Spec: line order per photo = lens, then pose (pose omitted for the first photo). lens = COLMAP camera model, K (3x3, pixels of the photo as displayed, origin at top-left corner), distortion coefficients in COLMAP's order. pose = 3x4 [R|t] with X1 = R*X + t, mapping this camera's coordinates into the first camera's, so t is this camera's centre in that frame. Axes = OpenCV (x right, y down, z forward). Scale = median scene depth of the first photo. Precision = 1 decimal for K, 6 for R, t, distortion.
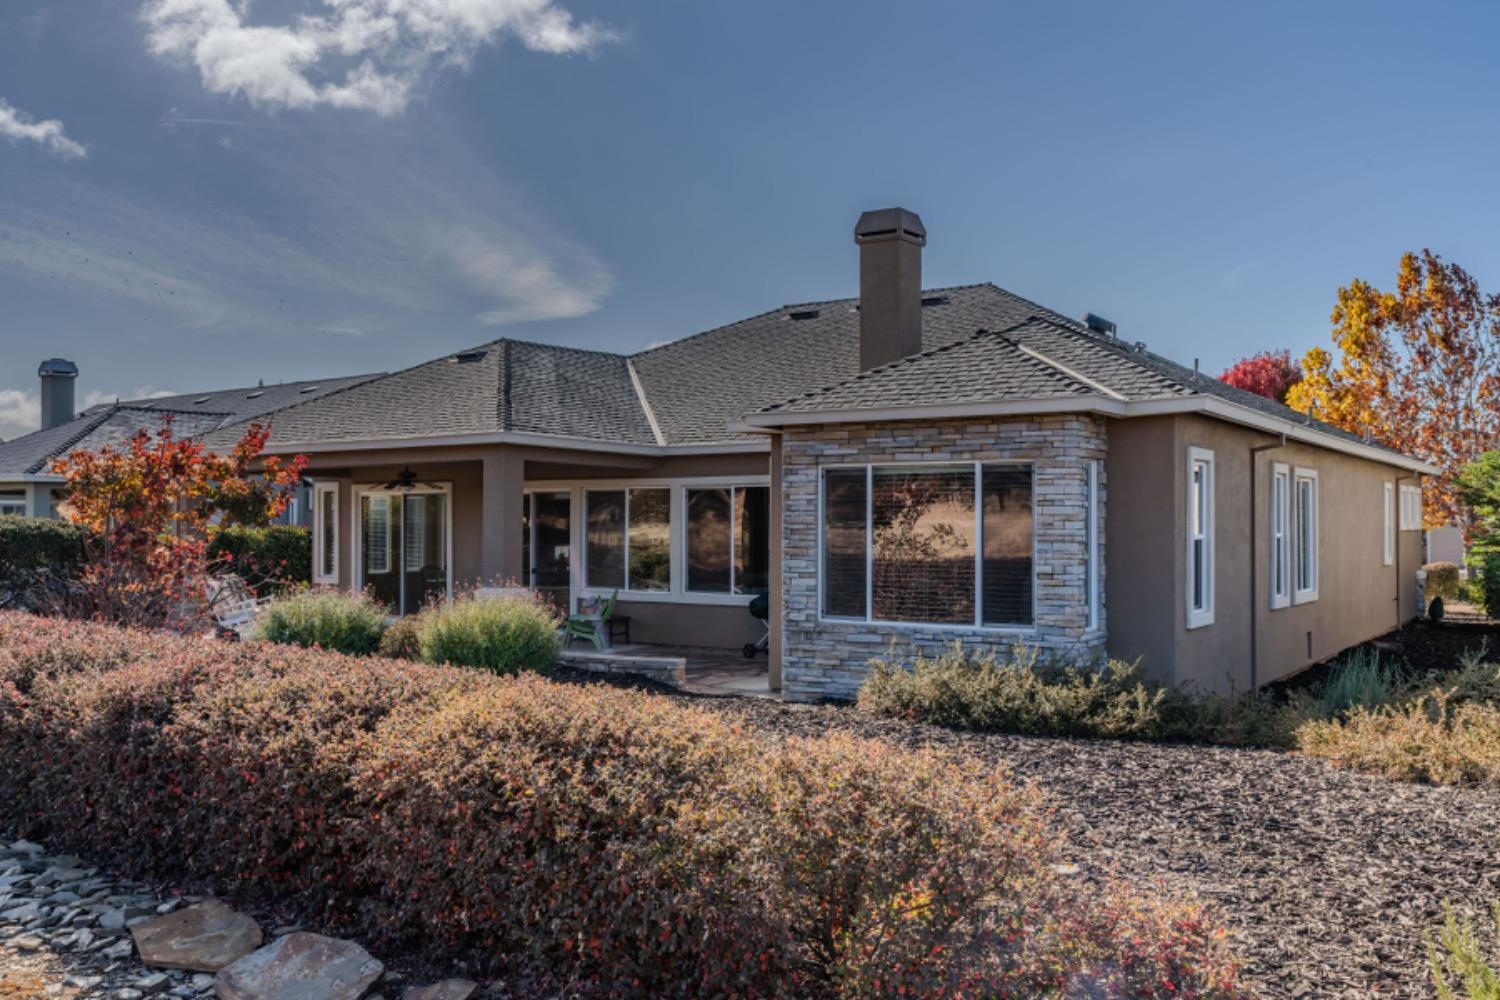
lens RADIAL K [[1228.2, 0, 754.8], [0, 1228.2, 512.6], [0, 0, 1]] dist [0.002446, 0.000506]
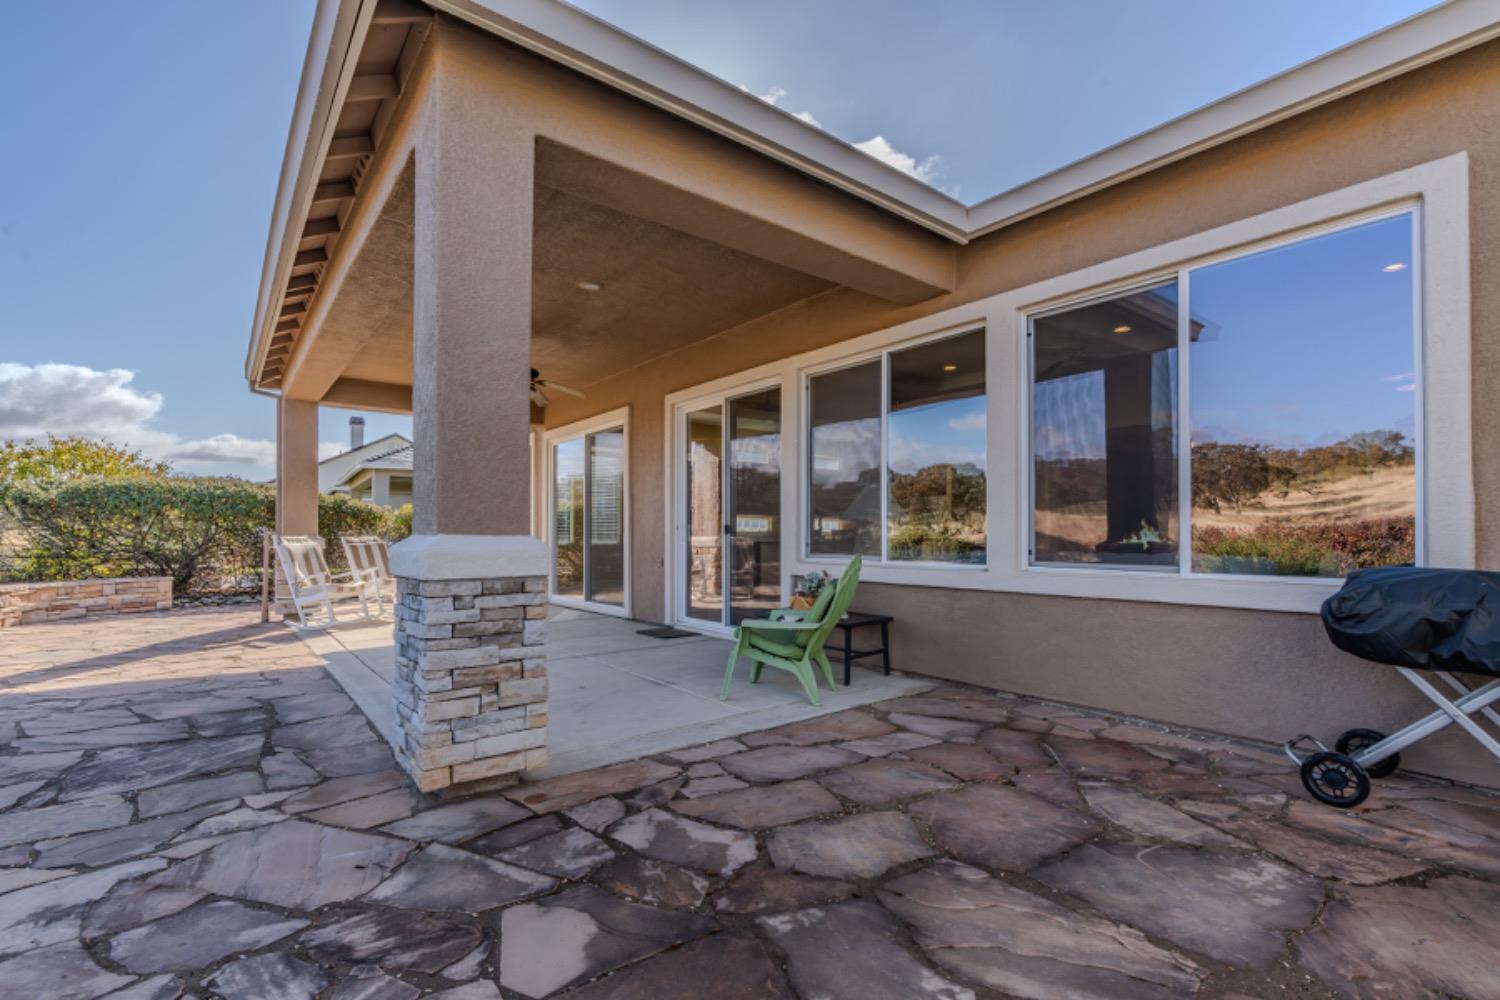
lens RADIAL K [[700.5, 0, 740.2], [0, 700.5, 532.8], [0, 0, 1]] dist [-0.006129, 0.000931]
pose [[0.953710, -0.005249, -0.300683, -0.068343], [0.009493, 0.999875, 0.012656, 0.043621], [0.300578, -0.014924, 0.953640, 0.651954]]
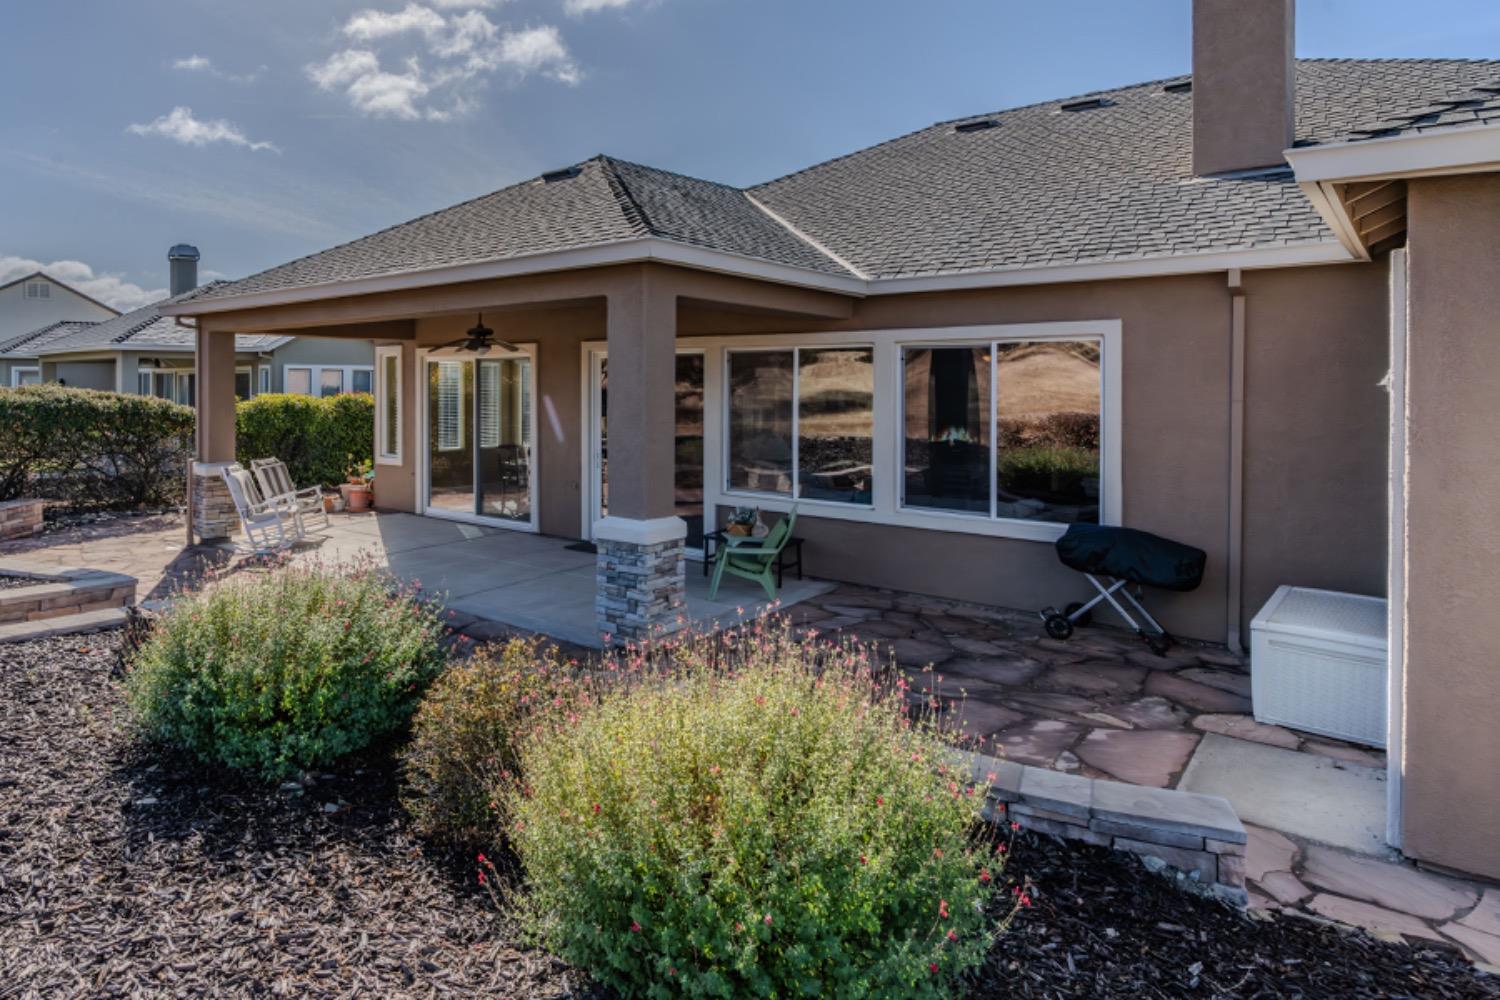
lens RADIAL K [[893.2, 0, 619.8], [0, 893.2, 393.4], [0, 0, 1]] dist [0.001948, -0.000567]
pose [[0.992339, -0.000198, -0.123543, -0.126563], [0.002596, 0.999811, 0.019252, -0.003815], [0.123516, -0.019425, 0.992152, 0.452371]]
